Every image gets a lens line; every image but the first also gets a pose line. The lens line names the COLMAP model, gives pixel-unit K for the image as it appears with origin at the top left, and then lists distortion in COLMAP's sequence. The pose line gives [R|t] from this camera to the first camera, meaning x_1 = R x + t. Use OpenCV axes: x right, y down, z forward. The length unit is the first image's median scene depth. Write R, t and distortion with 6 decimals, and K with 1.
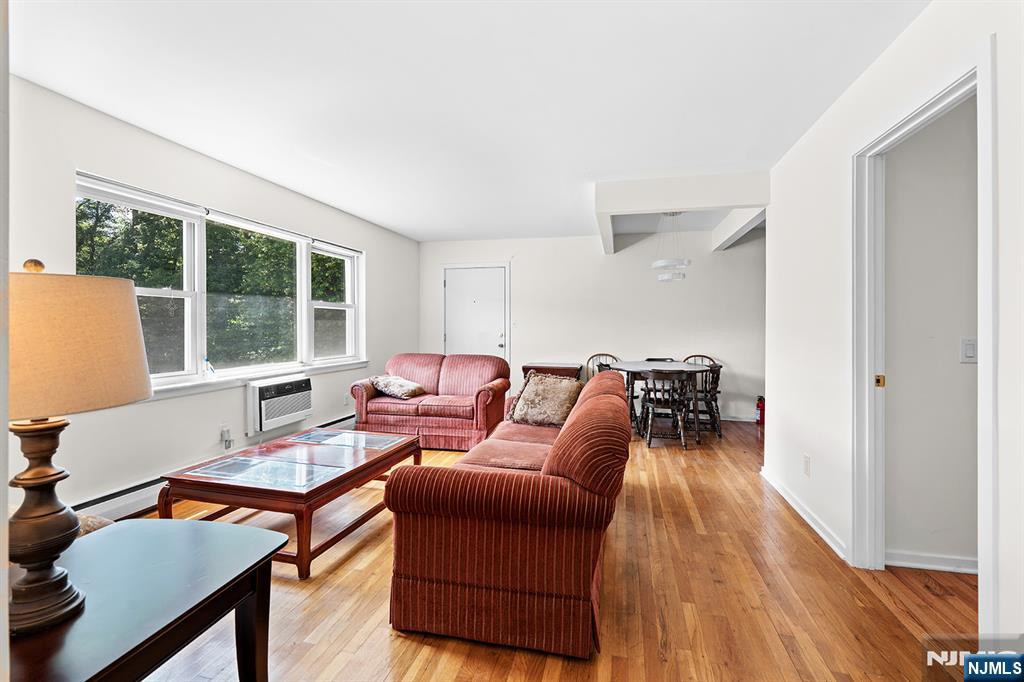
lens RADIAL K [[464.0, 0, 512.2], [0, 464.0, 324.8], [0, 0, 1]] dist [-0.004190, 0.000585]
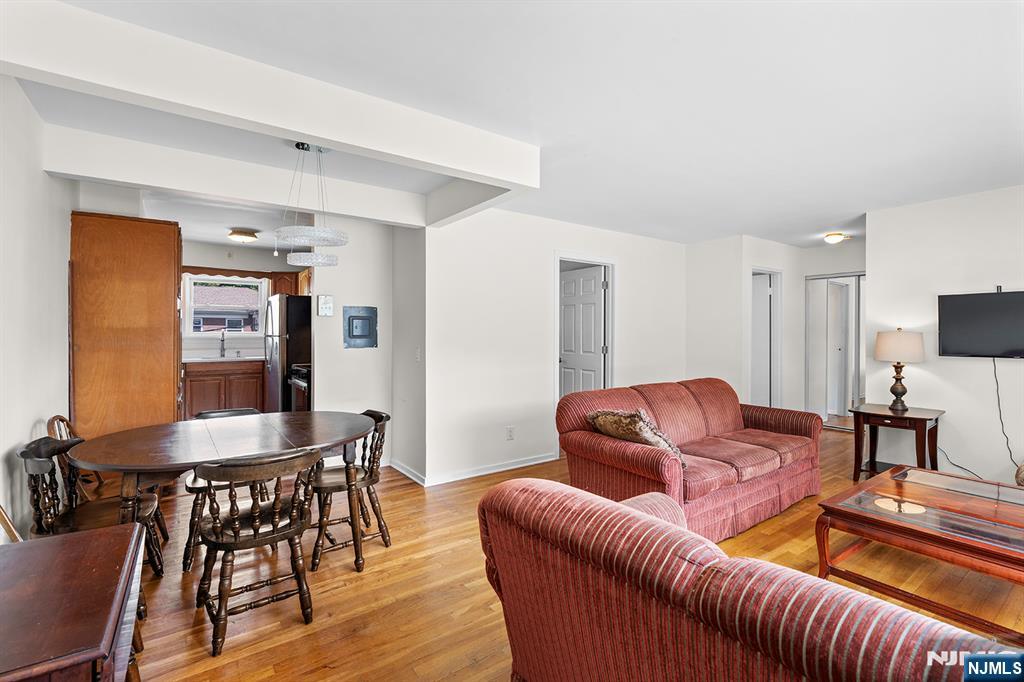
lens RADIAL K [[462.7, 0, 510.8], [0, 462.7, 334.6], [0, 0, 1]] dist [0.000488, 0.000956]
pose [[-0.755832, -0.007350, 0.654724, -0.304800], [-0.004037, 0.999970, 0.006566, -0.023228], [-0.654753, 0.002320, -0.755840, 1.843702]]
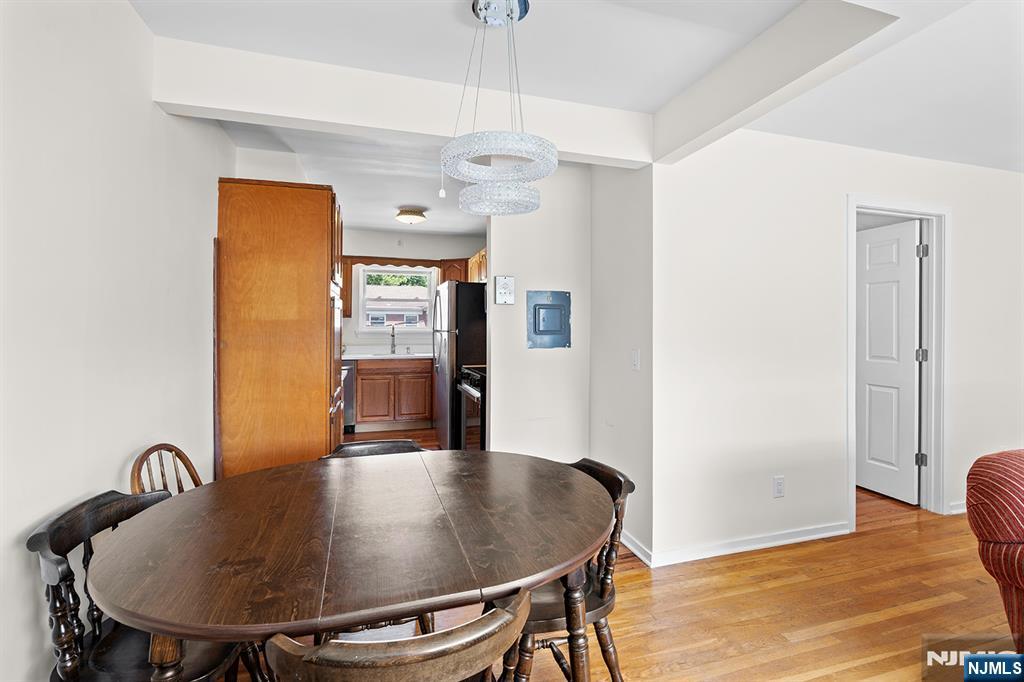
lens RADIAL K [[464.0, 0, 512.2], [0, 464.0, 324.8], [0, 0, 1]] dist [-0.004190, 0.000585]
pose [[-0.504237, 0.000758, 0.863565, 0.080345], [-0.003943, 0.999987, -0.003180, -0.019515], [-0.863556, -0.005009, -0.504228, 1.681457]]
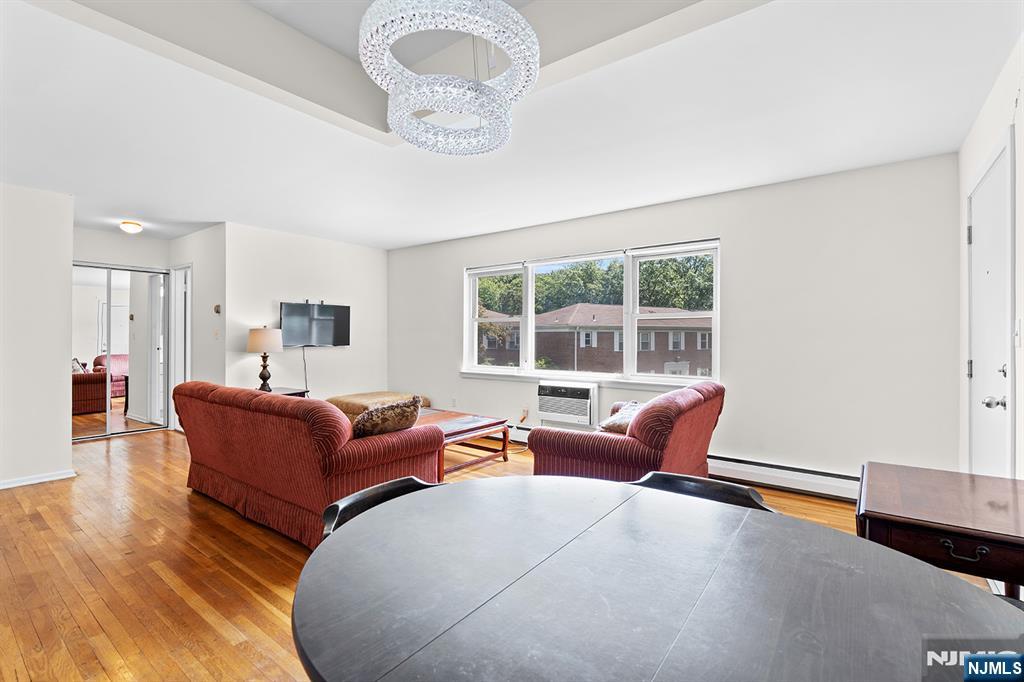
lens RADIAL K [[462.7, 0, 510.8], [0, 462.7, 334.6], [0, 0, 1]] dist [0.000488, 0.000956]
pose [[-0.406521, -0.007975, -0.913607, 0.773392], [-0.003212, 0.999968, -0.007300, -0.000002], [0.913636, -0.000033, -0.406534, 1.618365]]
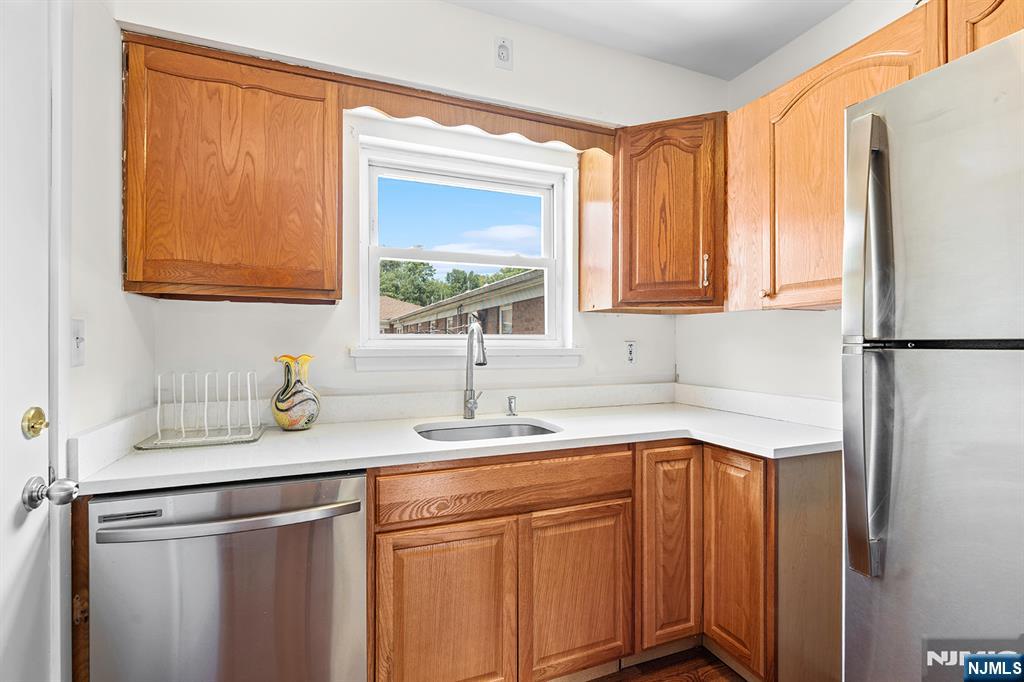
lens RADIAL K [[472.4, 0, 512.0], [0, 472.4, 341.0], [0, 0, 1]] dist [0.000052, 0.000183]
pose [[-0.582504, -0.001810, 0.812826, 1.333442], [0.000183, 0.999997, 0.002358, -0.008342], [-0.812828, 0.001522, -0.582502, 1.474613]]
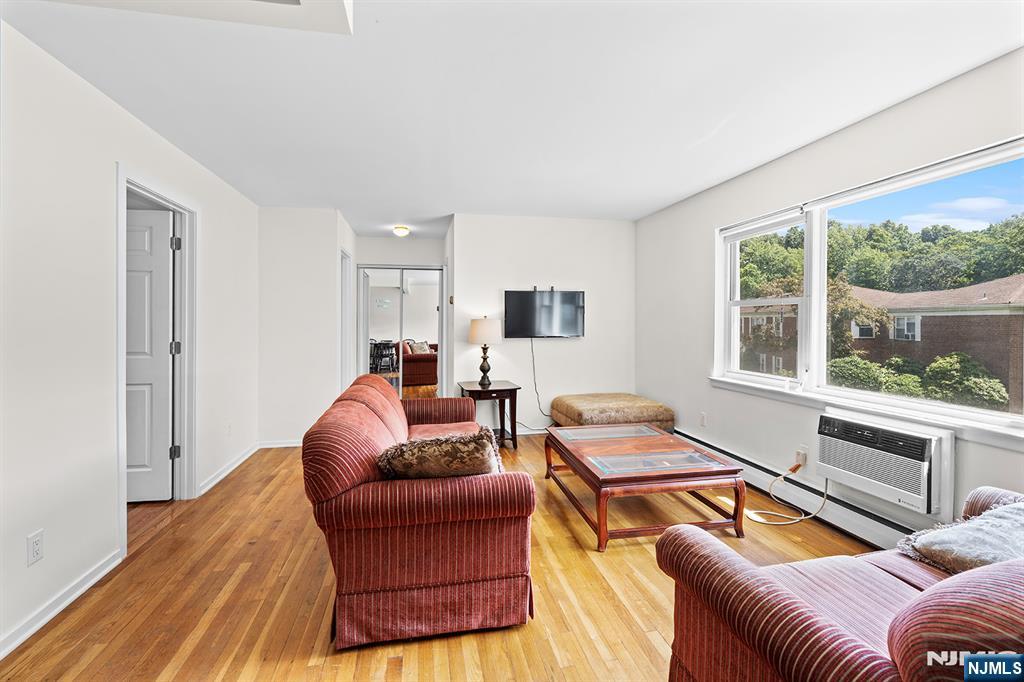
lens RADIAL K [[464.0, 0, 512.2], [0, 464.0, 324.8], [0, 0, 1]] dist [-0.004190, 0.000585]
pose [[-0.907372, 0.000221, -0.420328, 0.254656], [-0.002621, 0.999977, 0.006184, -0.018663], [0.420320, 0.006713, -0.907351, 1.626815]]
